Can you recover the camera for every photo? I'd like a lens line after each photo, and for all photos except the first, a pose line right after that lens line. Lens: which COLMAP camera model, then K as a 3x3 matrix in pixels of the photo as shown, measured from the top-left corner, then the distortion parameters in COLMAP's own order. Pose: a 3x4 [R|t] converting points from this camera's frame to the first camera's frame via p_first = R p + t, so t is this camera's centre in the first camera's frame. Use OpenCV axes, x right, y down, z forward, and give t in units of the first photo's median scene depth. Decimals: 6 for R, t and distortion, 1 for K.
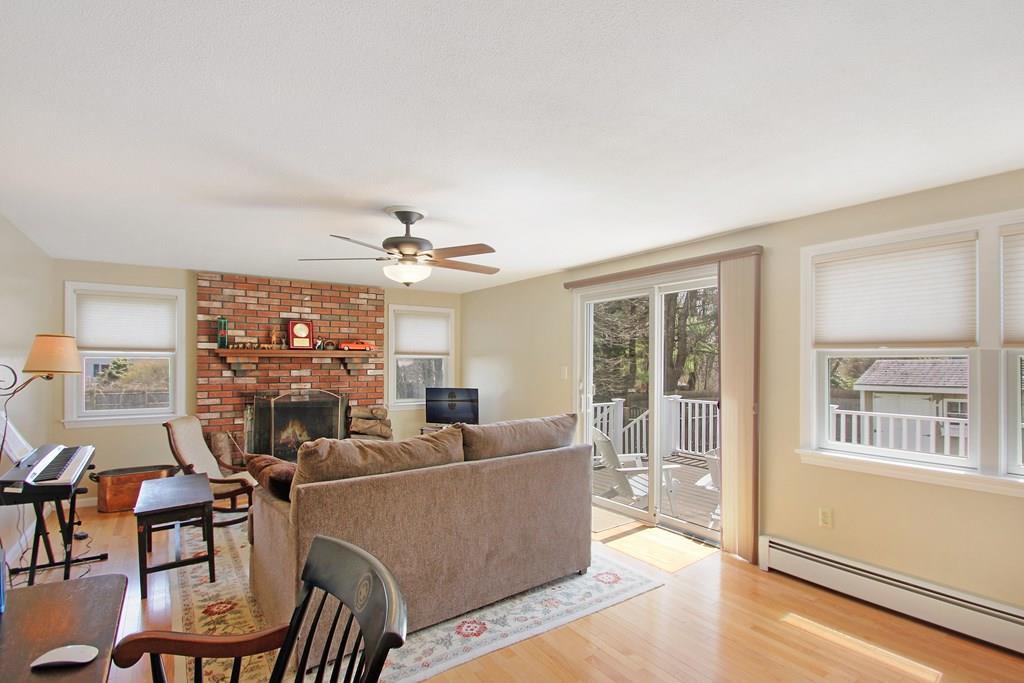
lens RADIAL K [[501.0, 0, 532.9], [0, 501.0, 358.4], [0, 0, 1]] dist [-0.000959, 0.000173]
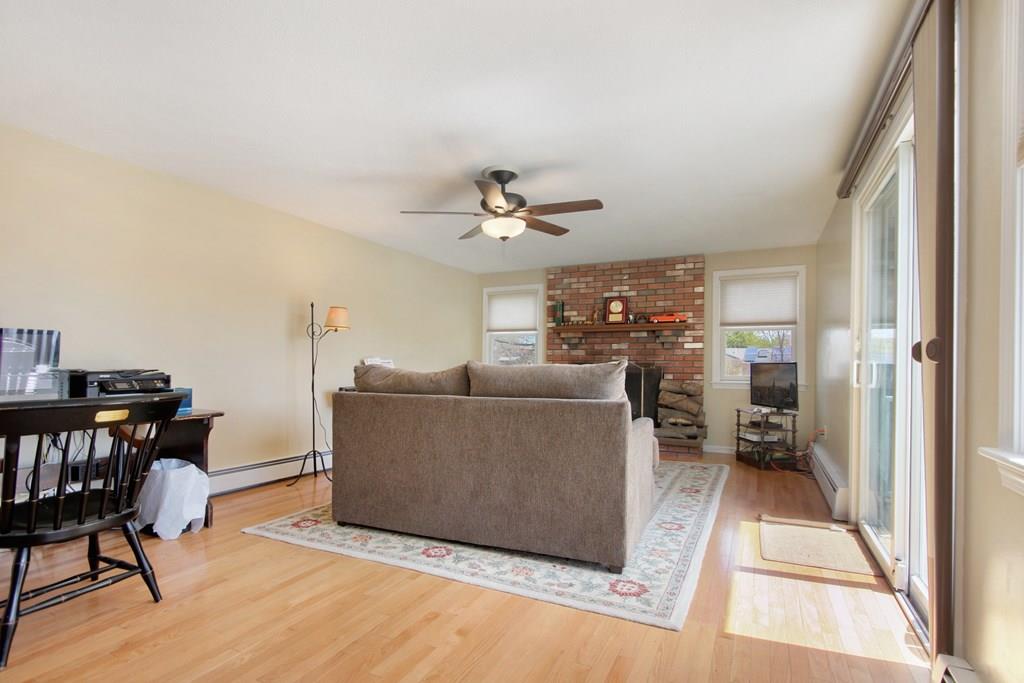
lens RADIAL K [[501.0, 0, 514.5], [0, 501.0, 351.8], [0, 0, 1]] dist [-0.000959, 0.000173]
pose [[0.469971, -0.022025, -0.882407, 0.399378], [0.003684, 0.999729, -0.022992, 0.066983], [0.882674, 0.007555, 0.469925, 0.294059]]
